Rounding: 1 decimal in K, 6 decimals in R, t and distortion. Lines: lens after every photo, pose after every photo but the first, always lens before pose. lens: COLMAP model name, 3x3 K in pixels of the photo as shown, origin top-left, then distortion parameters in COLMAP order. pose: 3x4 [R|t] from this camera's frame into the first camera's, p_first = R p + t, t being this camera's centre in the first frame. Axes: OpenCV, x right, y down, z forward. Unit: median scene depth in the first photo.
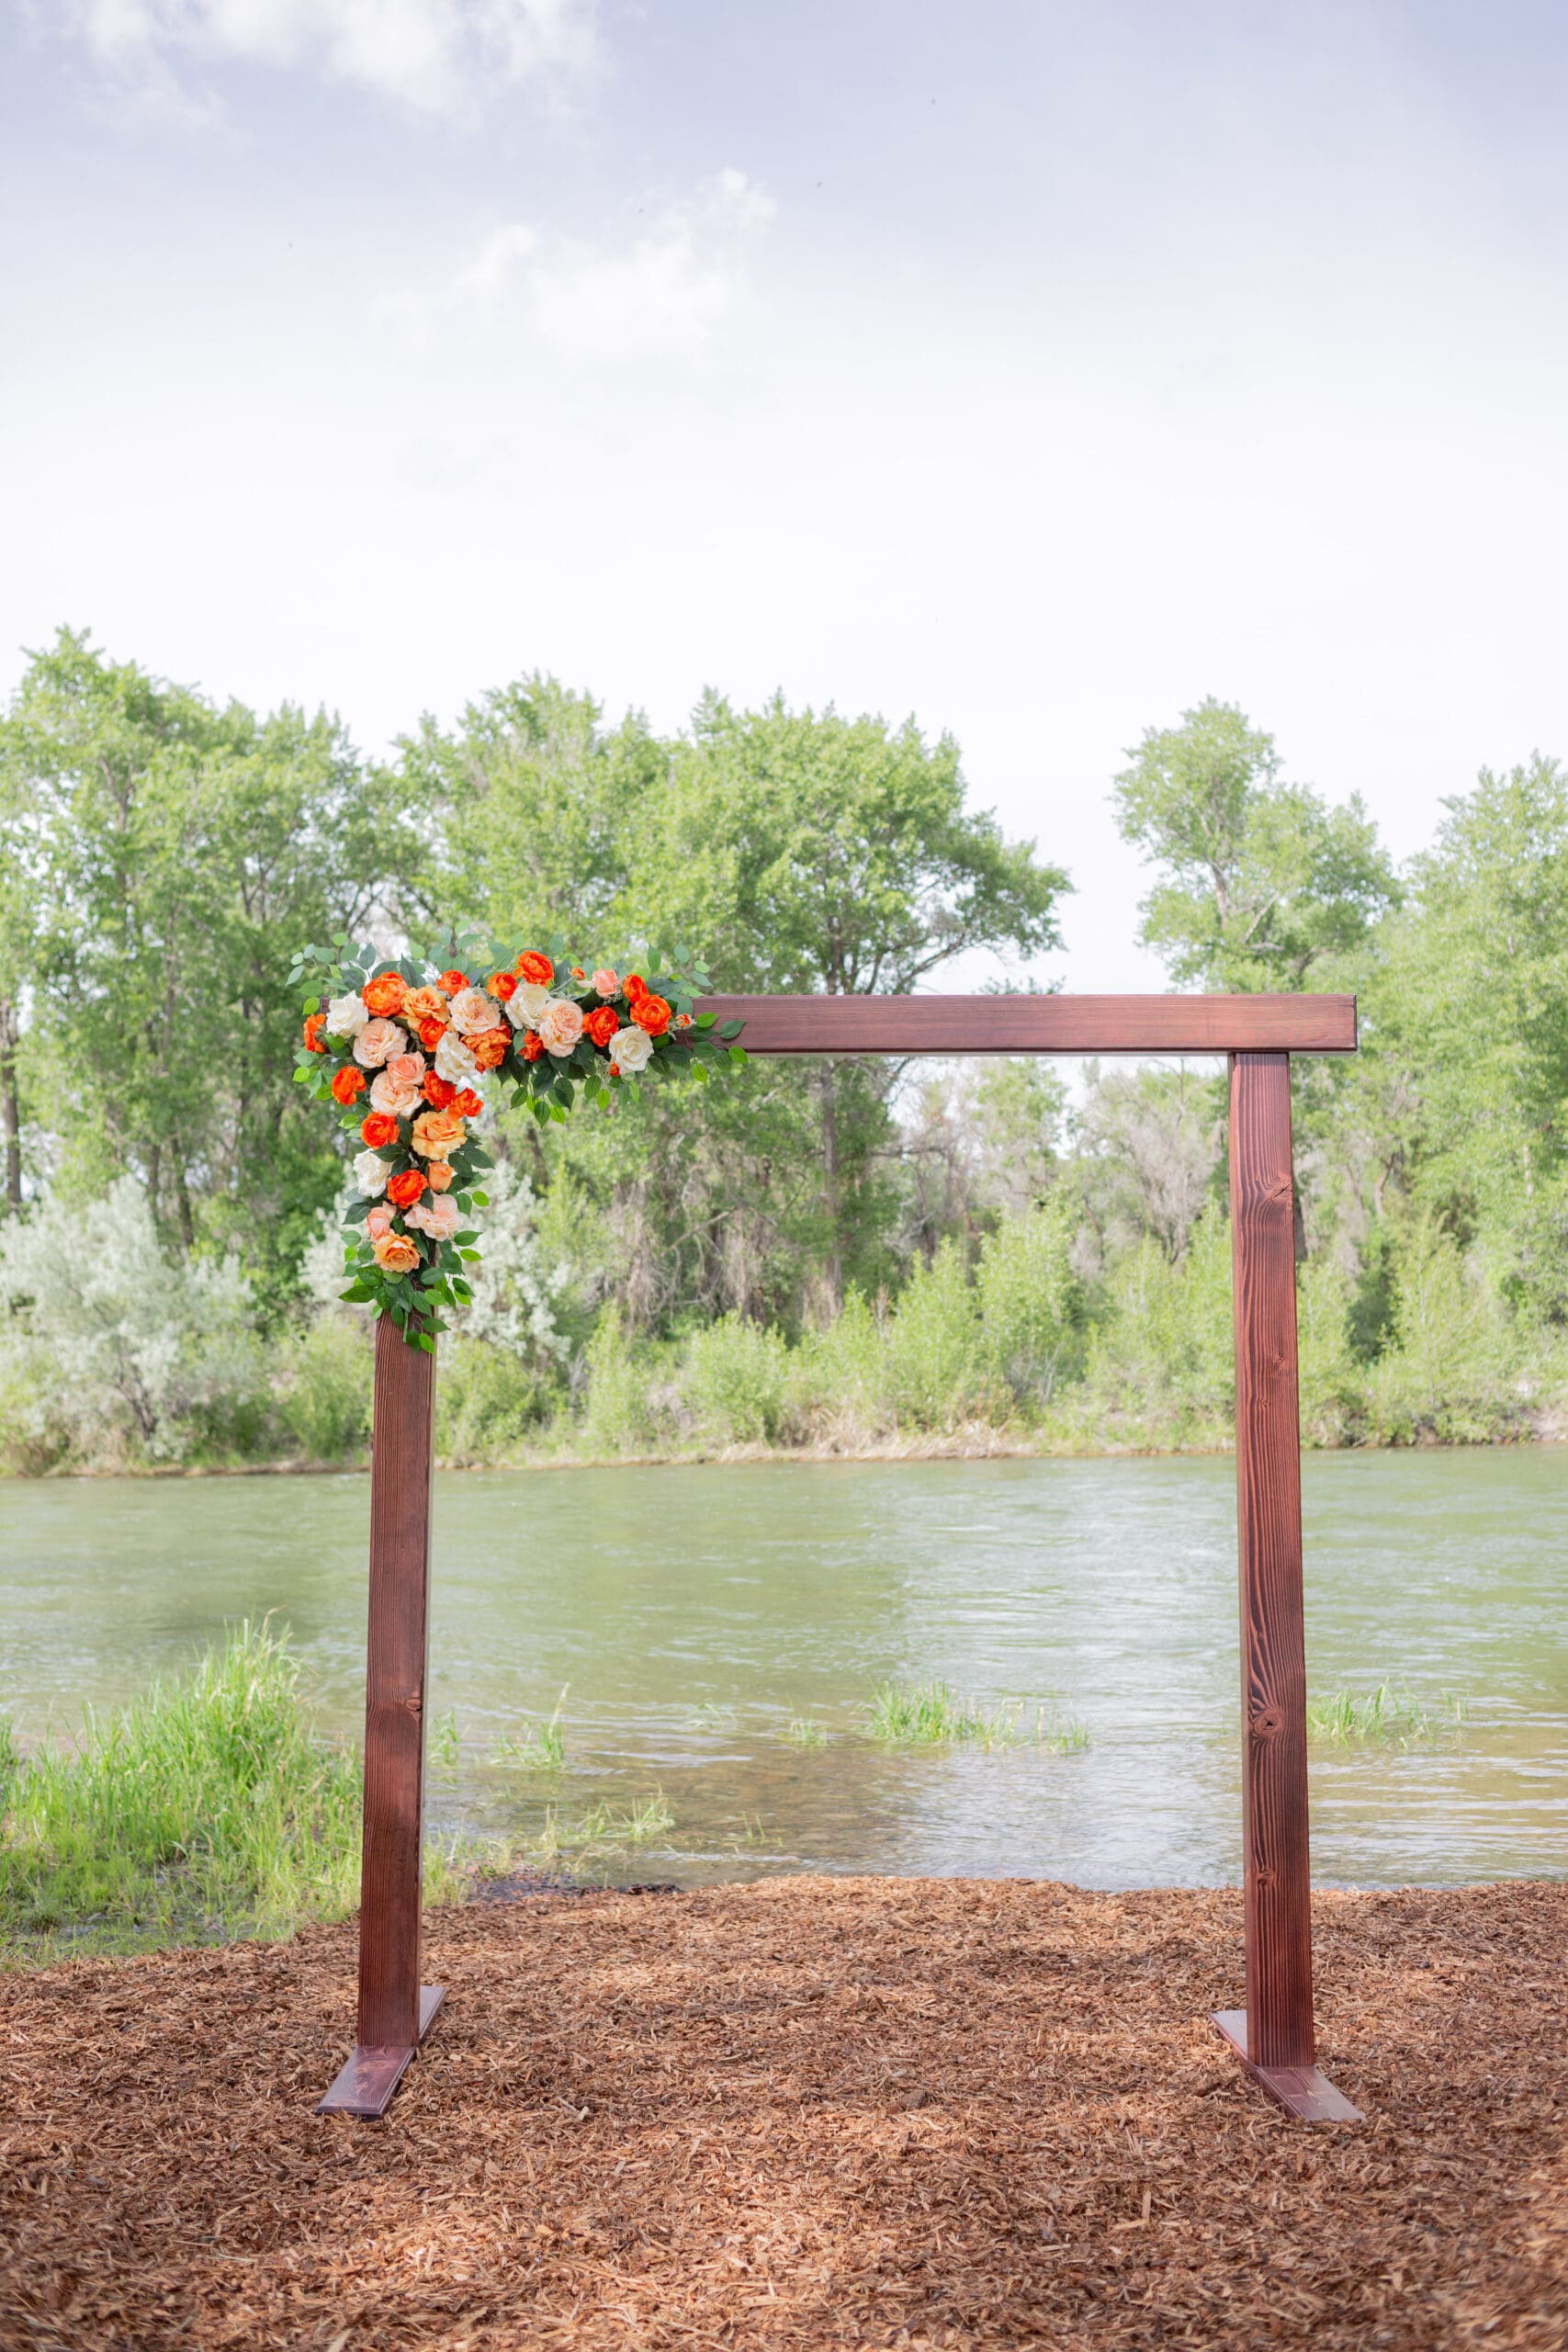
lens RADIAL K [[2339.6, 0, 784.0], [0, 2339.6, 1176.0], [0, 0, 1]] dist [-0.094062, 0.112608]
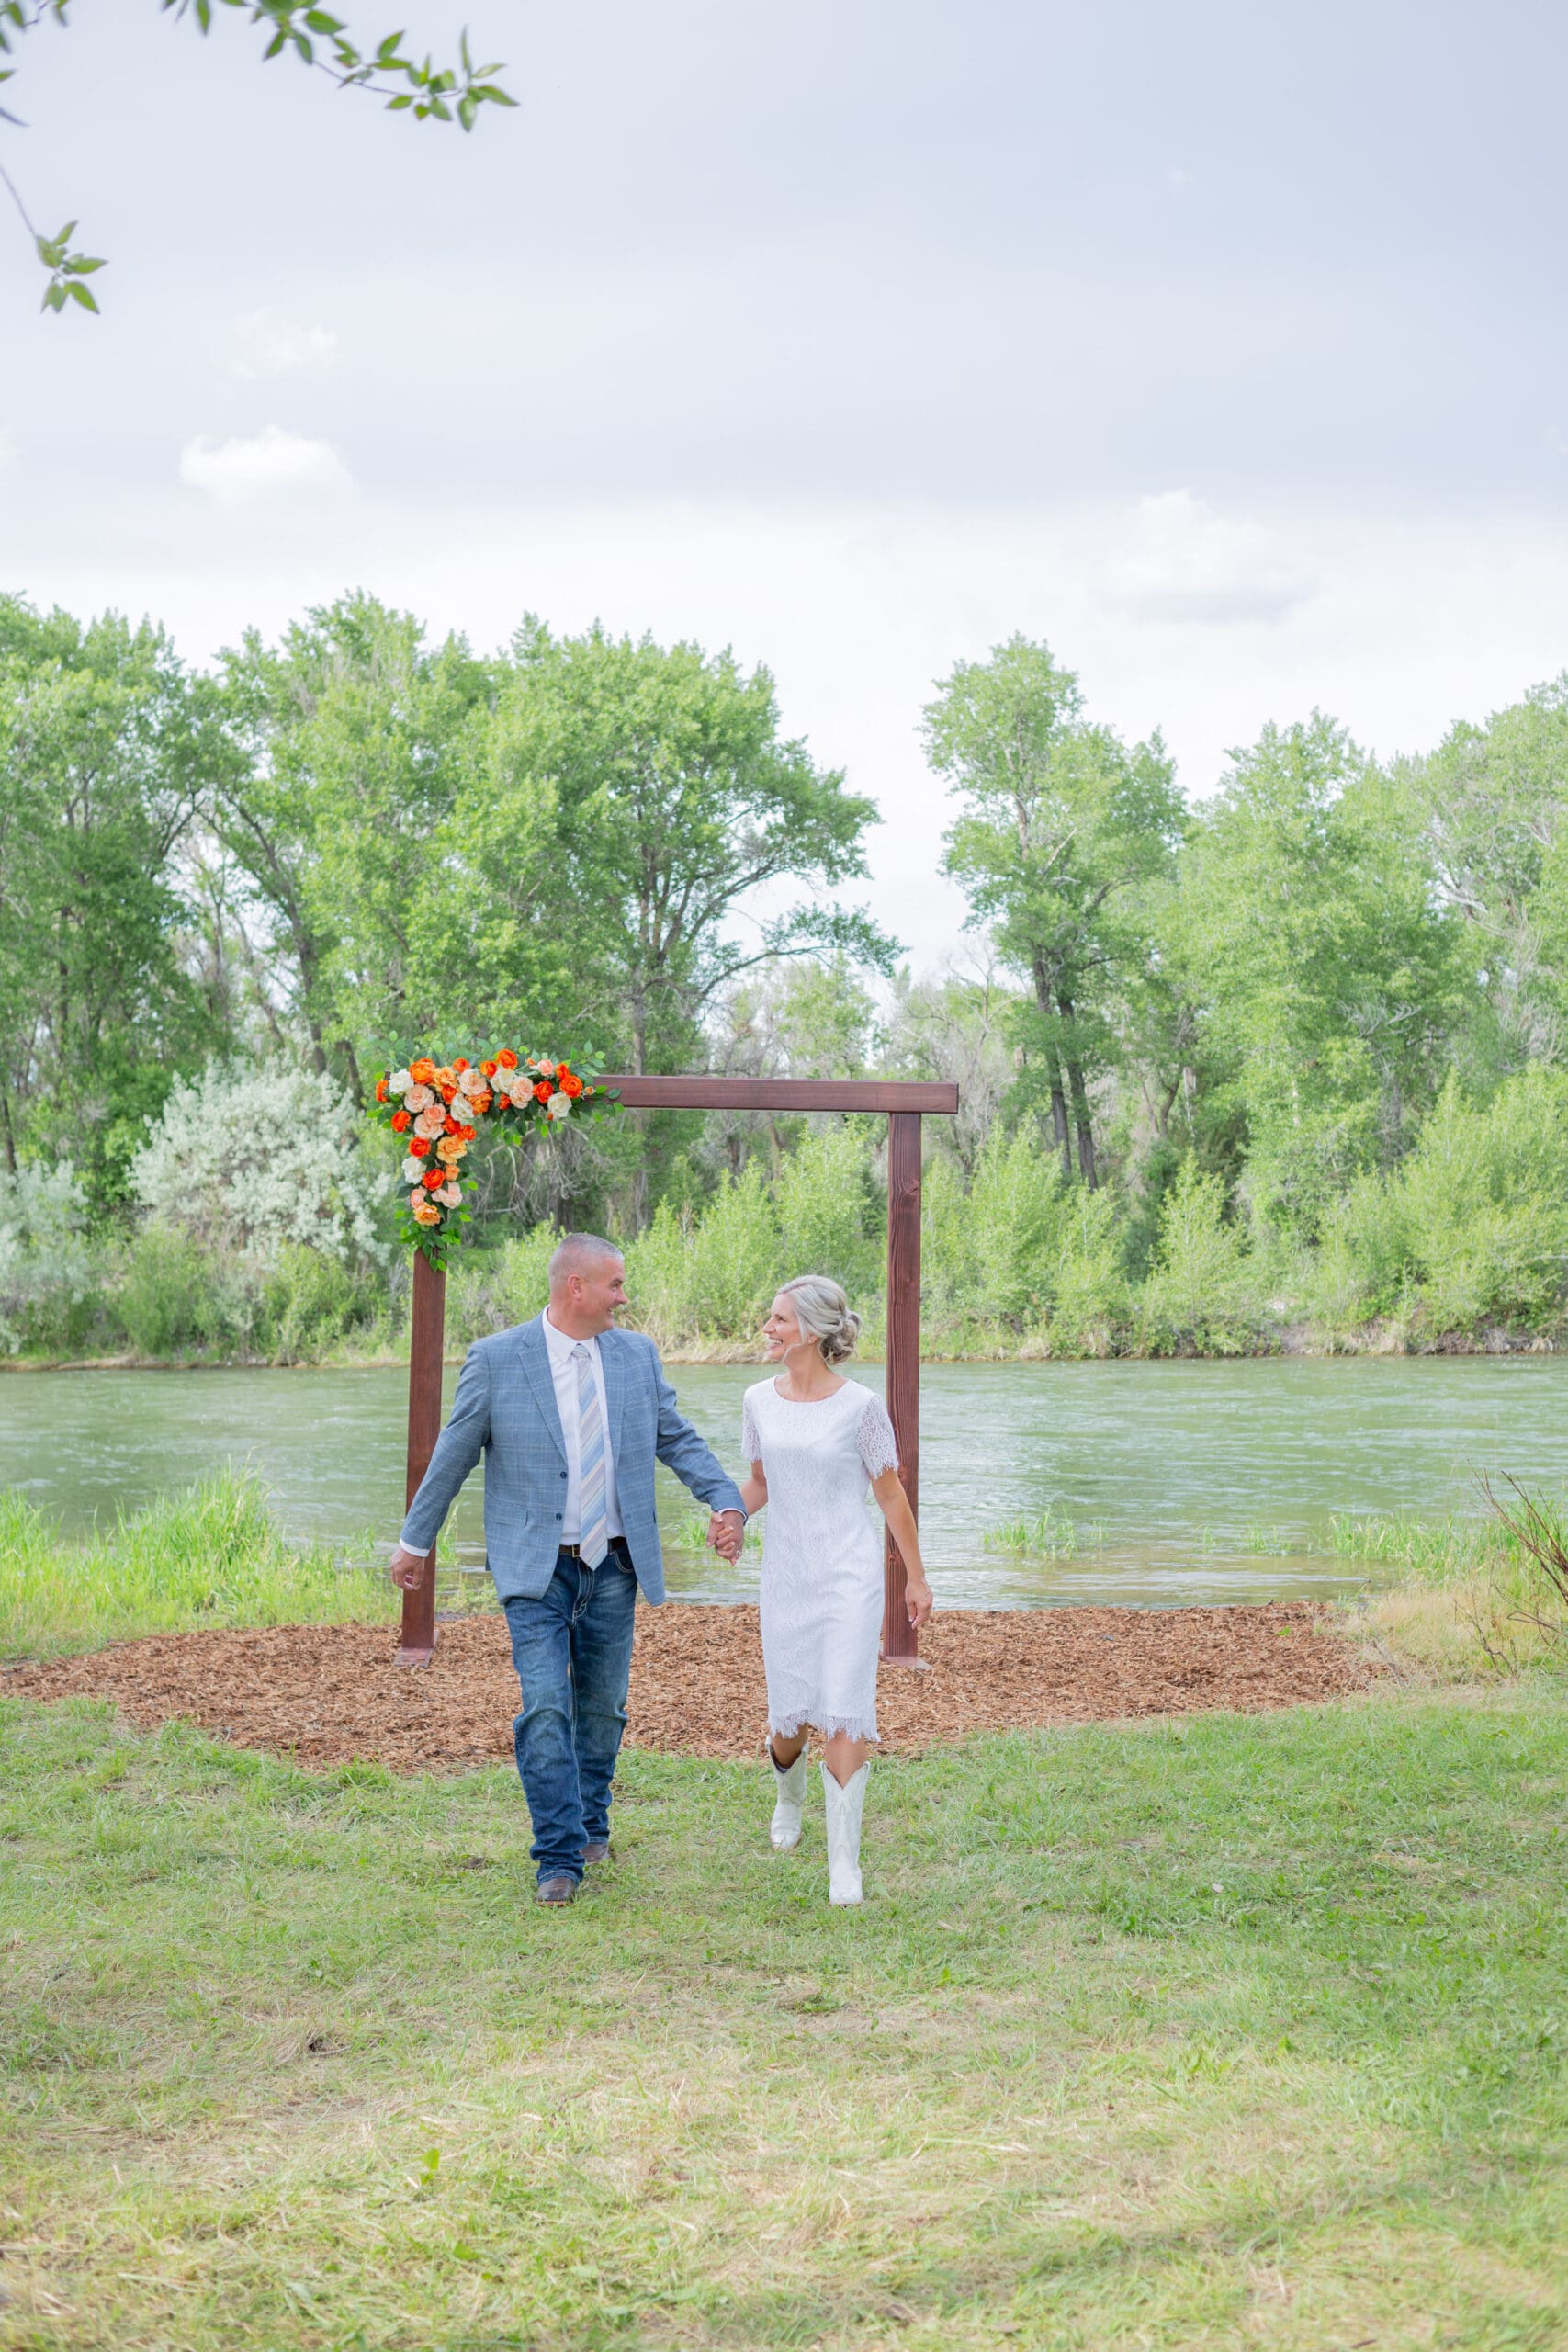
lens RADIAL K [[2442.2, 0, 791.8], [0, 2442.2, 1211.6], [0, 0, 1]] dist [-0.082980, 0.011006]
pose [[0.996191, 0.017764, 0.085374, -0.005143], [-0.022476, 0.998258, 0.054544, -0.008798], [-0.084257, -0.056255, 0.994855, -0.100479]]
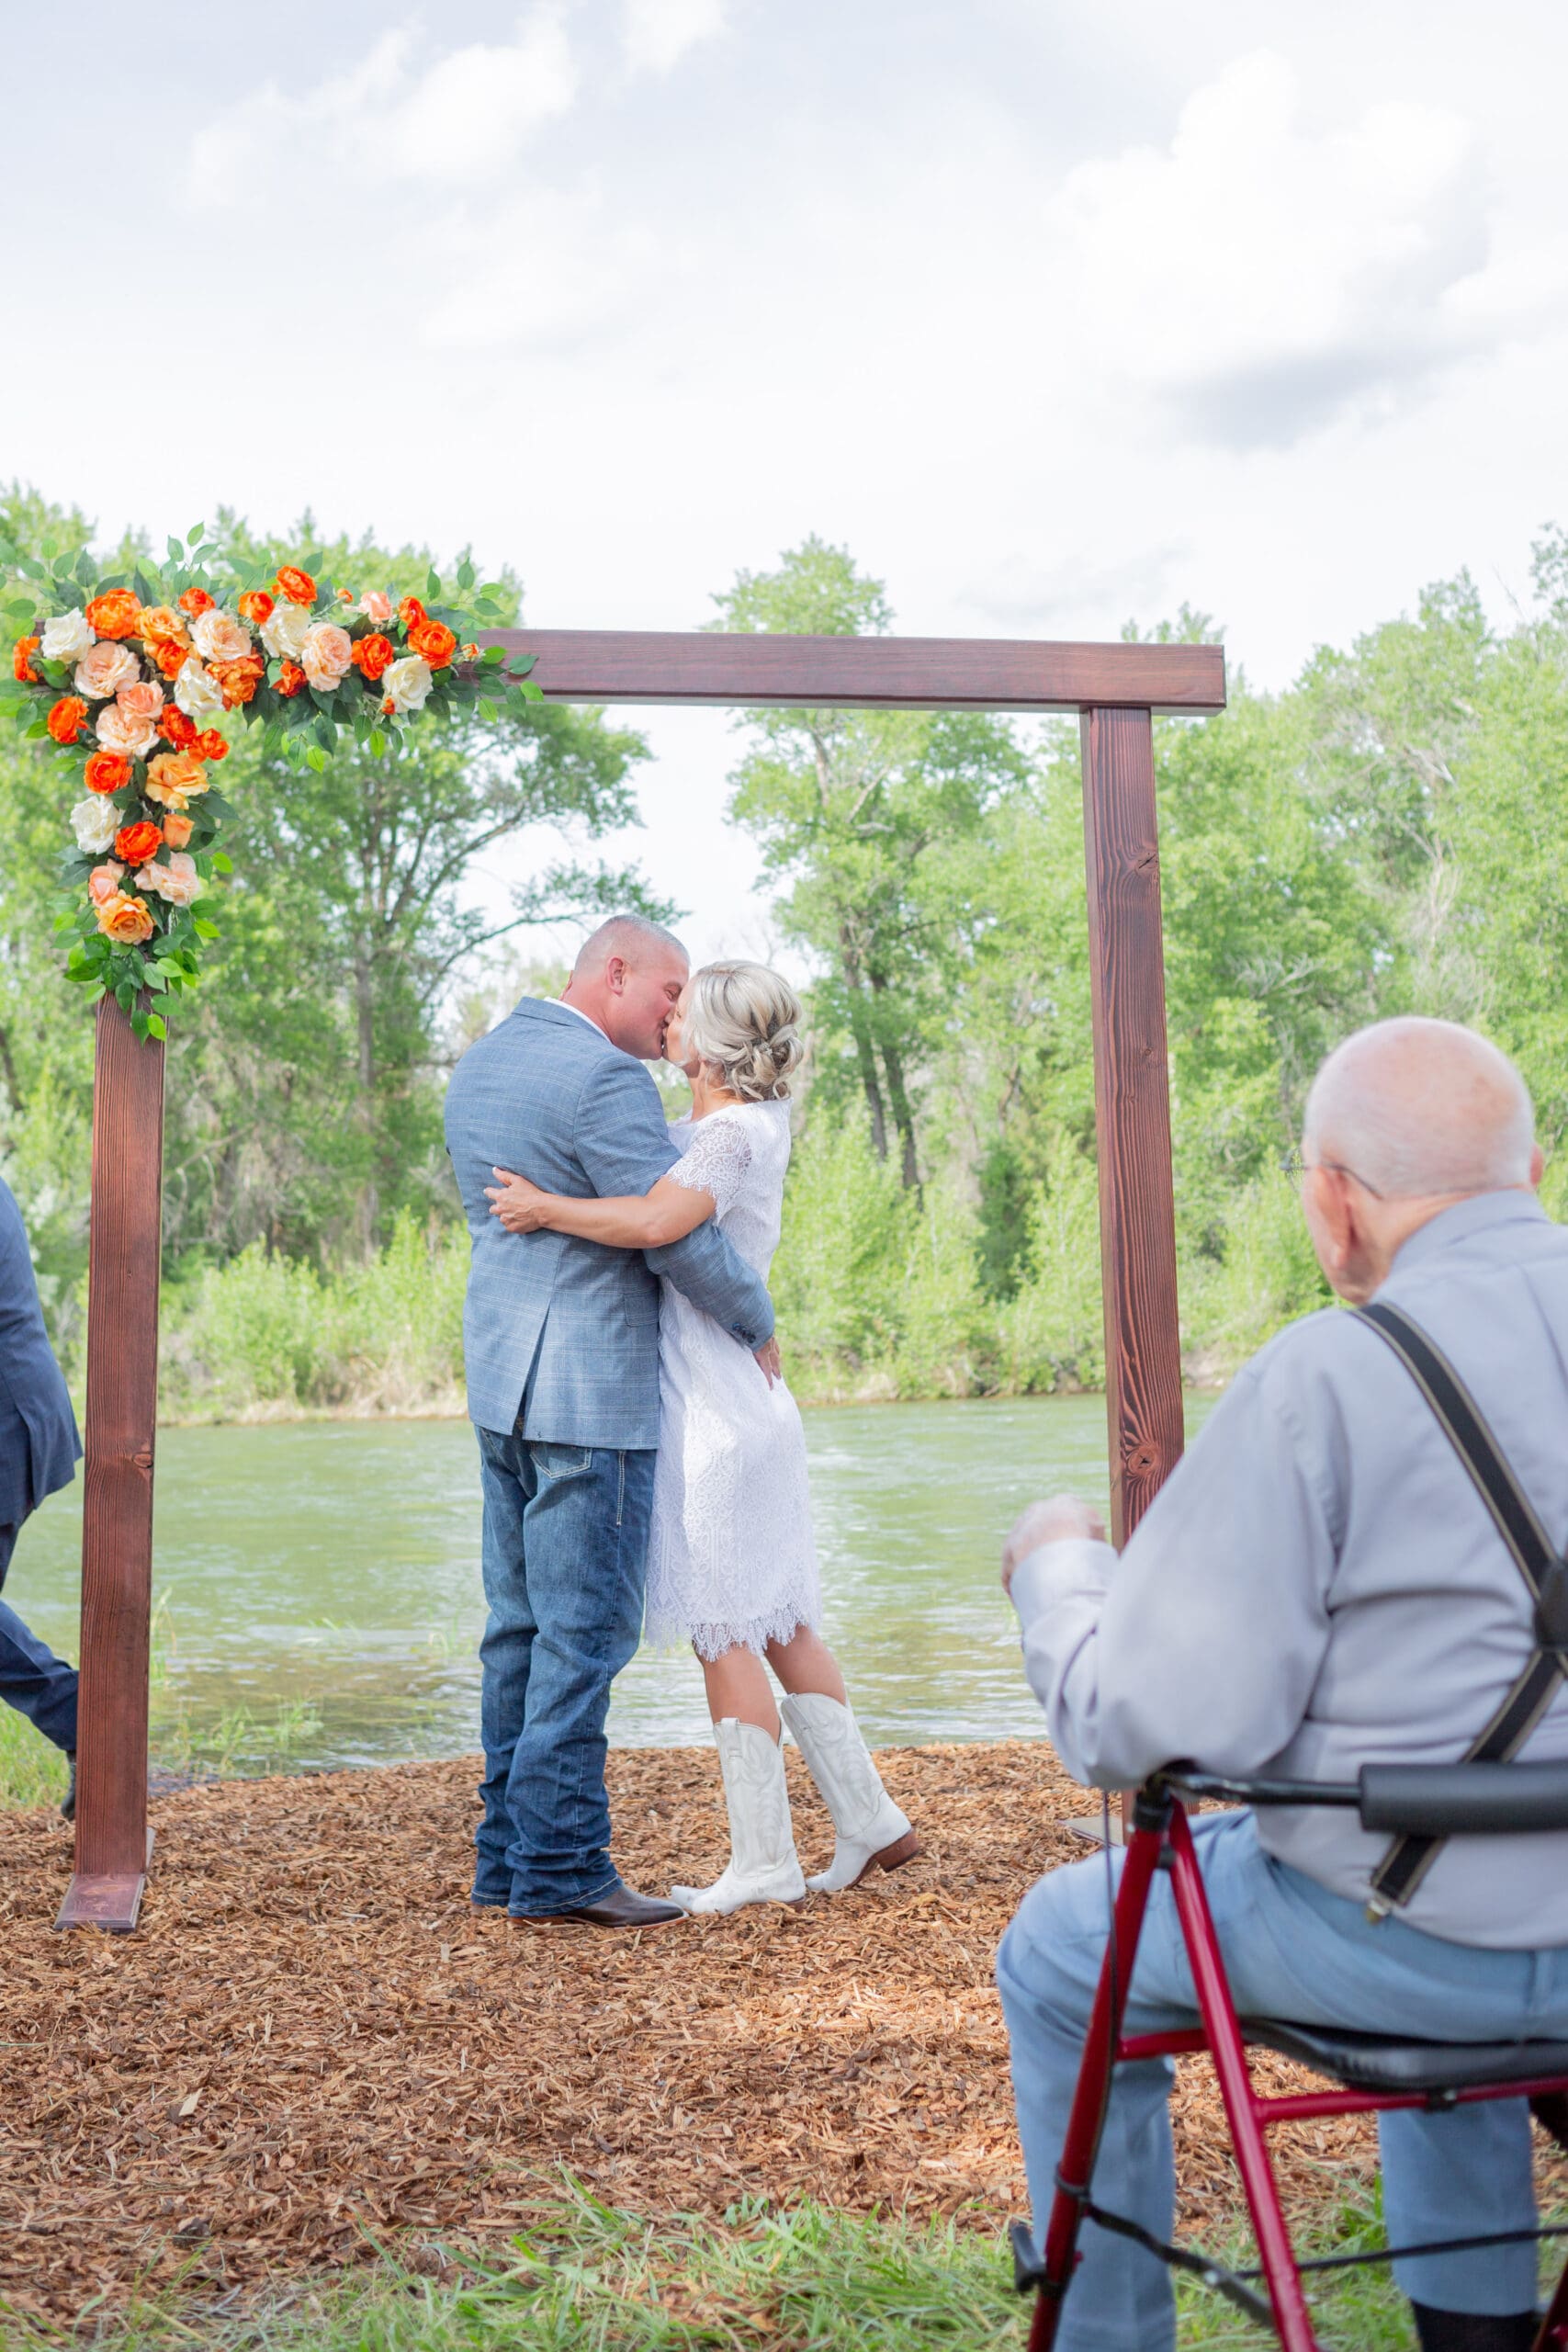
lens RADIAL K [[2769.9, 0, 684.2], [0, 2769.9, 1029.4], [0, 0, 1]] dist [-0.098953, 0.127557]
pose [[0.989513, 0.006845, 0.144281, -0.012284], [-0.002271, 0.999490, -0.031847, 0.011534], [-0.144426, 0.031185, 0.989024, -0.000818]]
